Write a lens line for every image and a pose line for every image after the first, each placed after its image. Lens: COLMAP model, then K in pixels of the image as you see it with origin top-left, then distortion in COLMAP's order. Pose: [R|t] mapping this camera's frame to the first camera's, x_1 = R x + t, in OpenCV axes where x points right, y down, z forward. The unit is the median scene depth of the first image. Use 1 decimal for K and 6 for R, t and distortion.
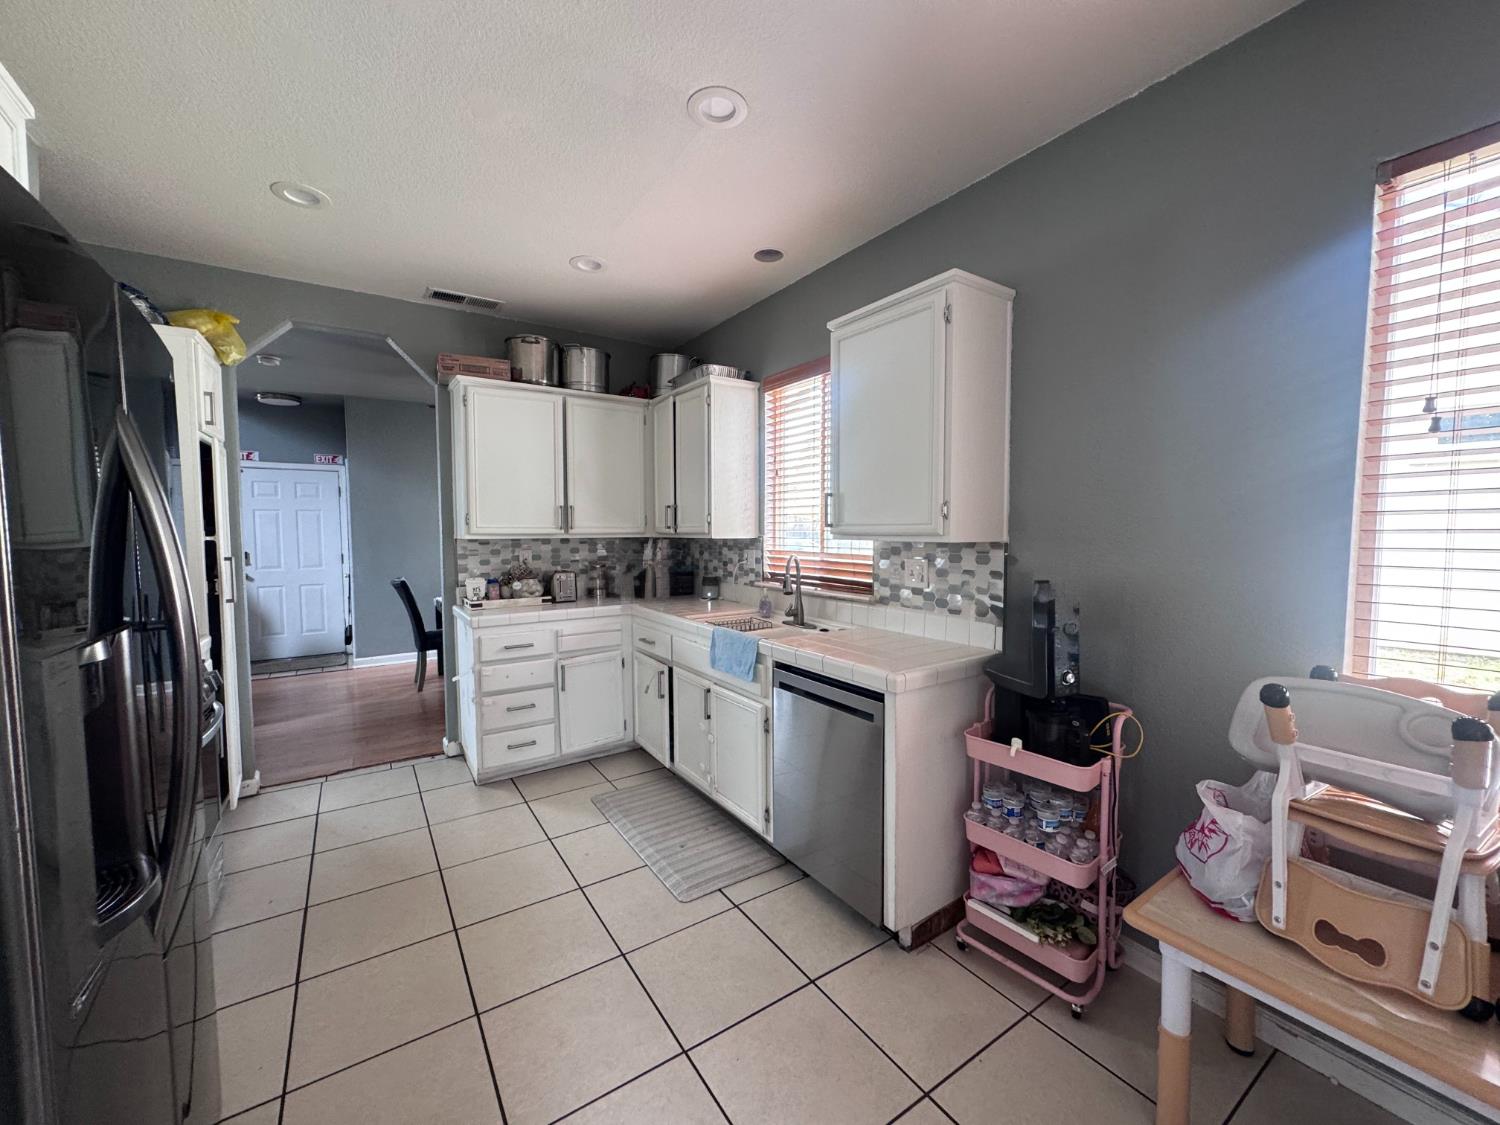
lens RADIAL K [[597.9, 0, 751.2], [0, 597.9, 560.9], [0, 0, 1]] dist [0.003393, 0.000203]
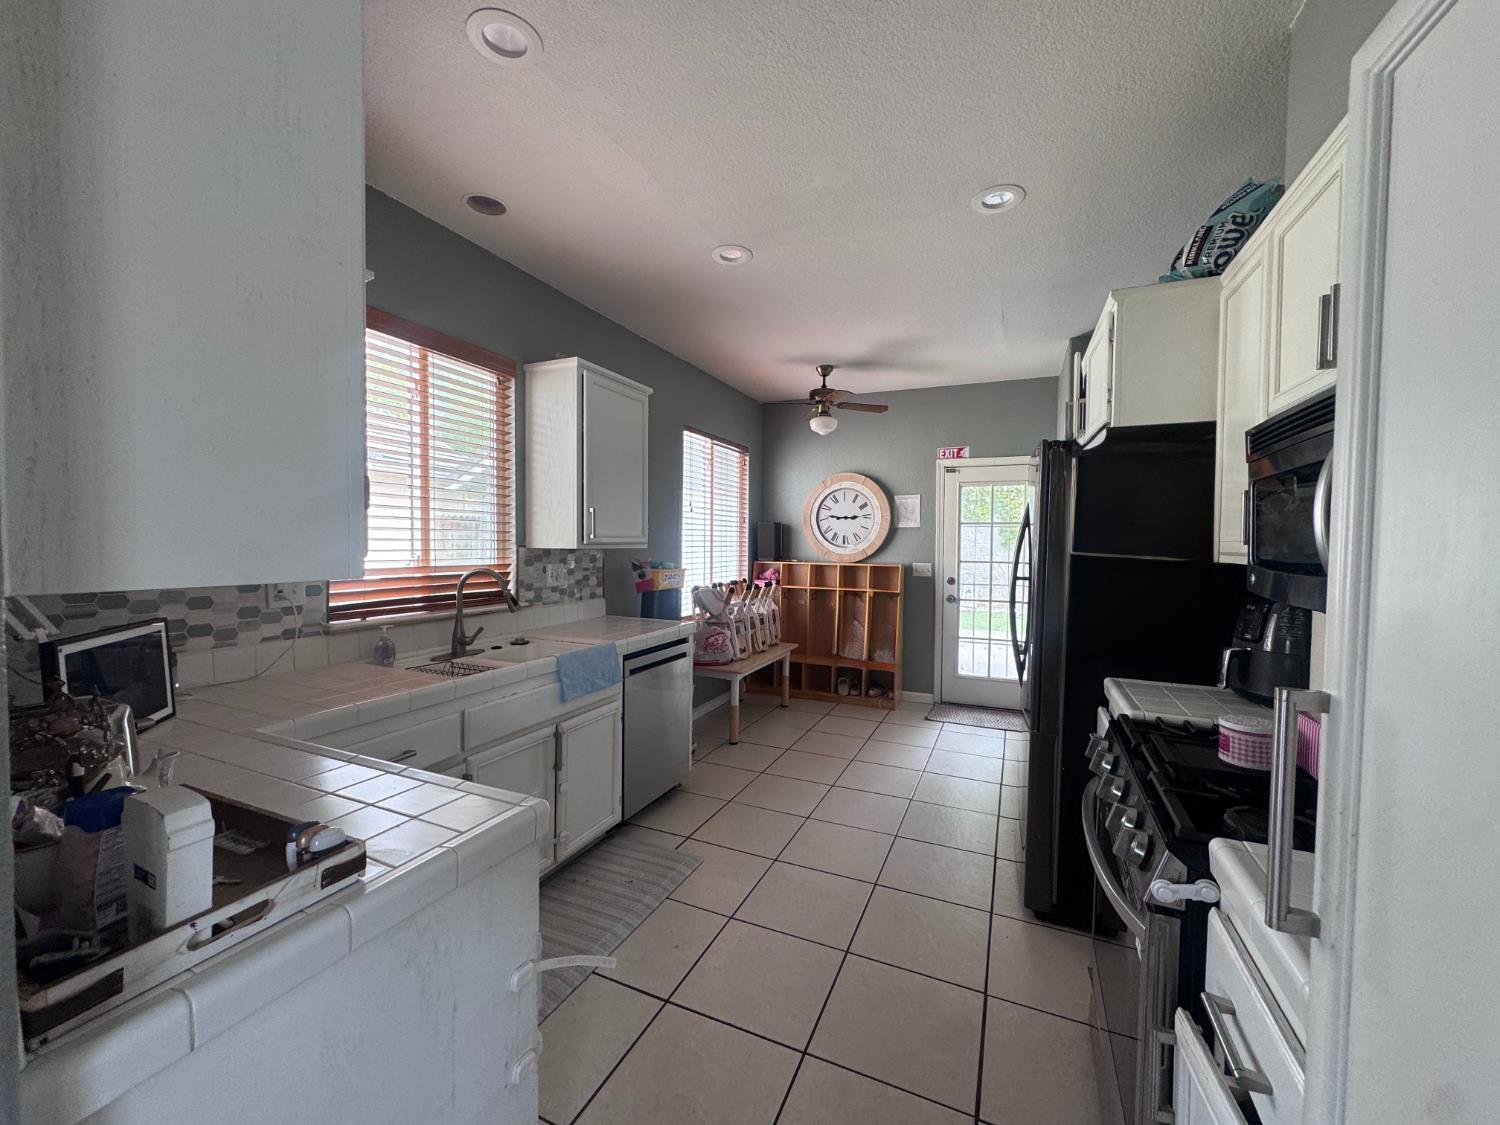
lens RADIAL K [[597.1, 0, 750.0], [0, 597.1, 562.5], [0, 0, 1]] dist [-0.004343, 0.000502]
pose [[-0.530556, -0.034836, 0.846934, -0.740839], [0.036180, 0.997314, 0.063686, -0.051727], [-0.846877, 0.064431, -0.527871, 0.983761]]
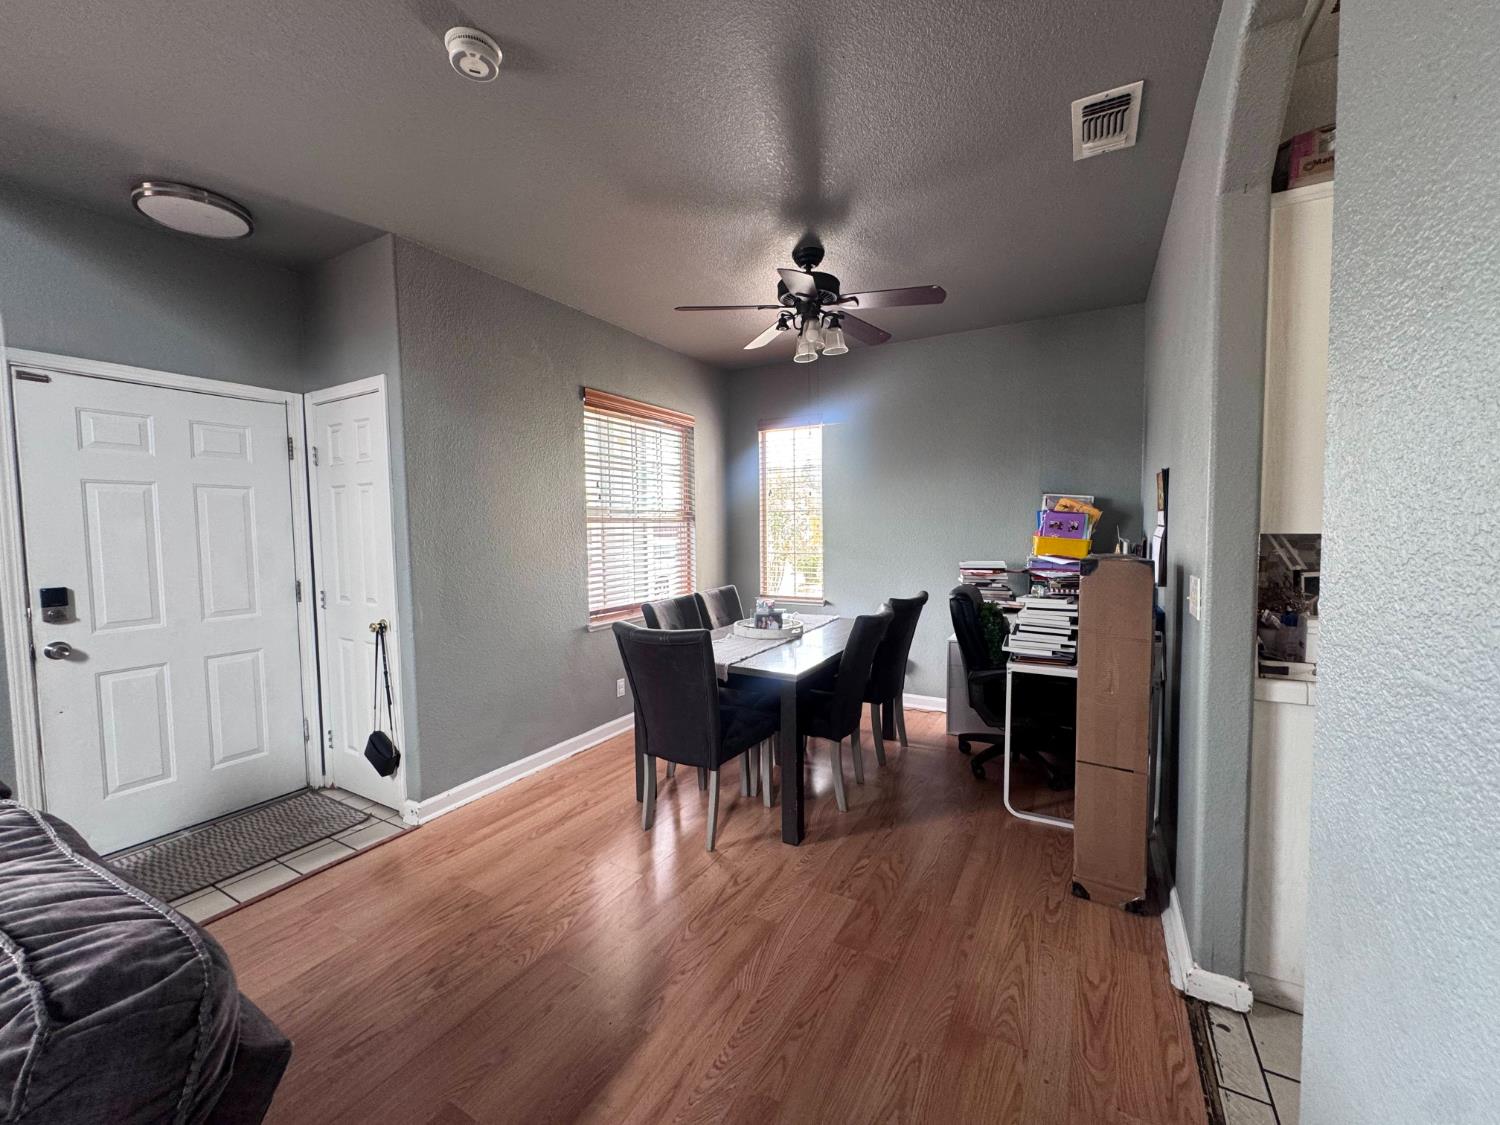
lens RADIAL K [[597.1, 0, 750.0], [0, 597.1, 562.5], [0, 0, 1]] dist [-0.004343, 0.000502]
pose [[0.893368, -0.040674, 0.447480, -1.110414], [0.034756, 0.999166, 0.021431, -0.044189], [-0.447979, -0.003593, 0.894037, 0.817860]]
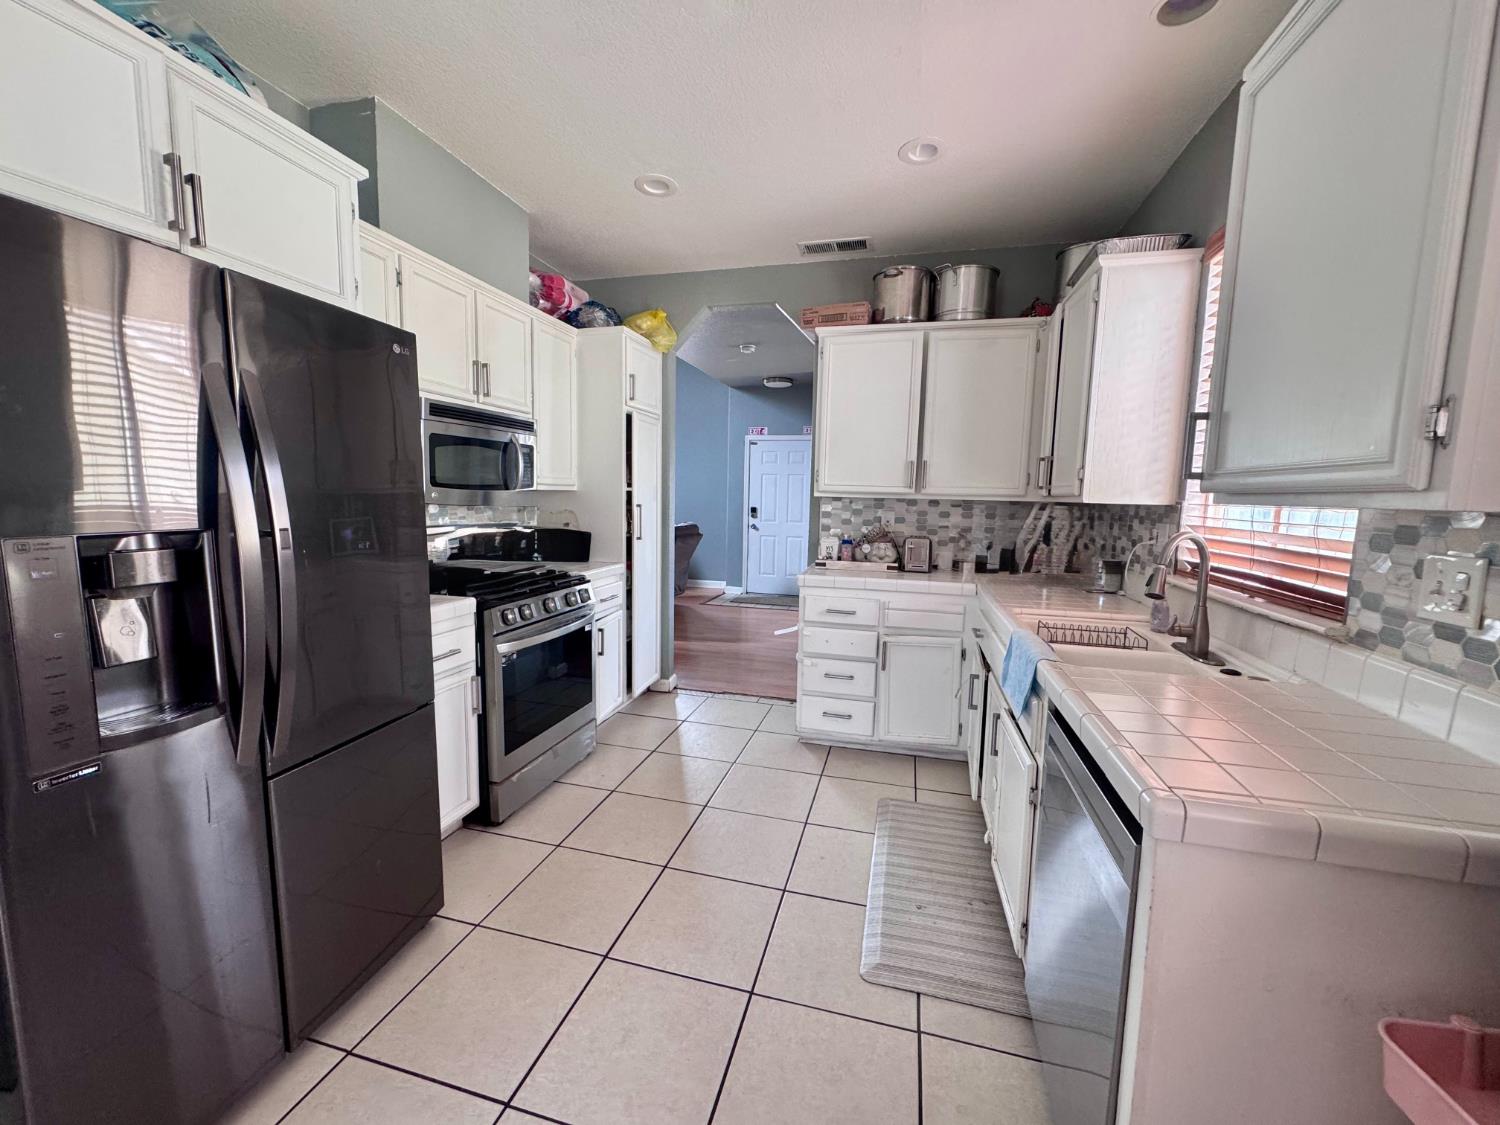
lens RADIAL K [[597.9, 0, 751.2], [0, 597.9, 560.9], [0, 0, 1]] dist [0.003393, 0.000203]
pose [[0.662130, 0.101044, -0.742546, 0.196768], [-0.064370, 0.994875, 0.077981, -0.000534], [0.746620, -0.003836, 0.665240, 0.261214]]
